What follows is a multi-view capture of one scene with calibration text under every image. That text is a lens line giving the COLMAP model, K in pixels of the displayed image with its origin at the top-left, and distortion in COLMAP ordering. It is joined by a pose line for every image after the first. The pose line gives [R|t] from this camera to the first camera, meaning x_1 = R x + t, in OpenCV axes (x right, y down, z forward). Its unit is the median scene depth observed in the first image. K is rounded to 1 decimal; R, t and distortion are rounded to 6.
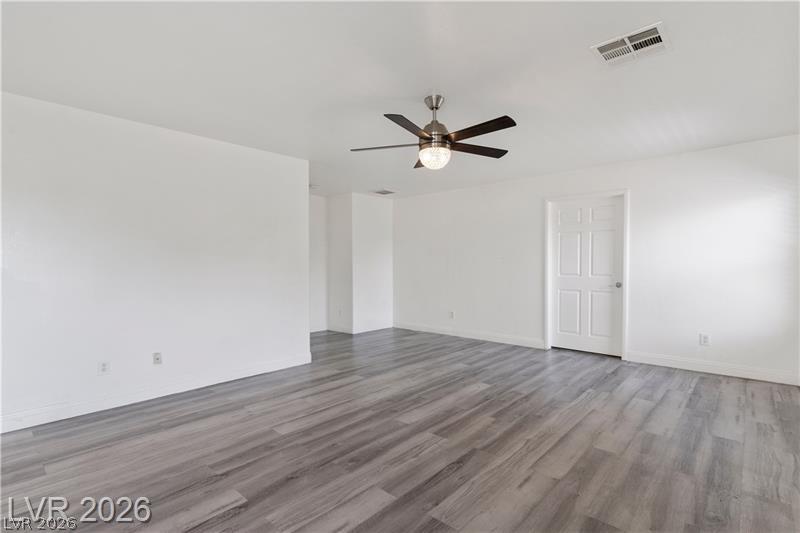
lens RADIAL K [[386.1, 0, 399.5], [0, 386.1, 268.2], [0, 0, 1]] dist [0.006228, -0.000517]
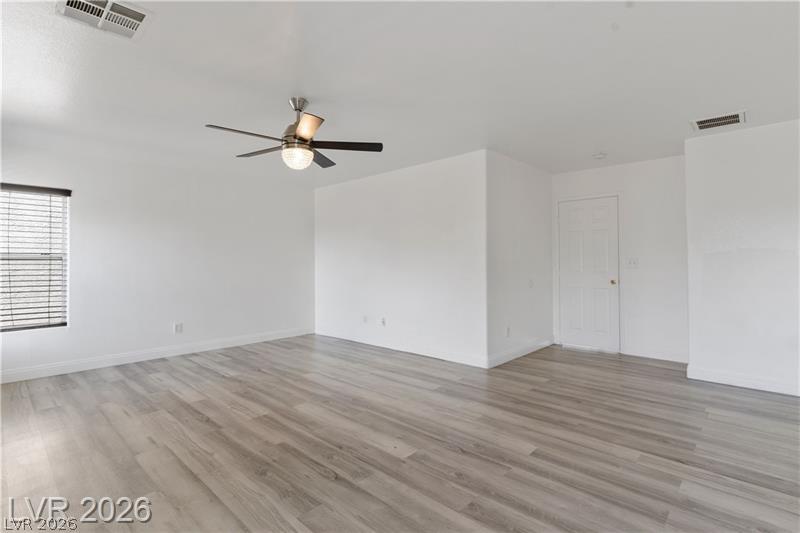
lens RADIAL K [[386.1, 0, 399.6], [0, 386.1, 262.7], [0, 0, 1]] dist [0.006228, -0.000517]
pose [[-0.017306, 0.007485, -0.999822, 1.002066], [-0.000652, 0.999972, 0.007497, -0.019857], [0.999850, 0.000782, -0.017301, 1.173499]]
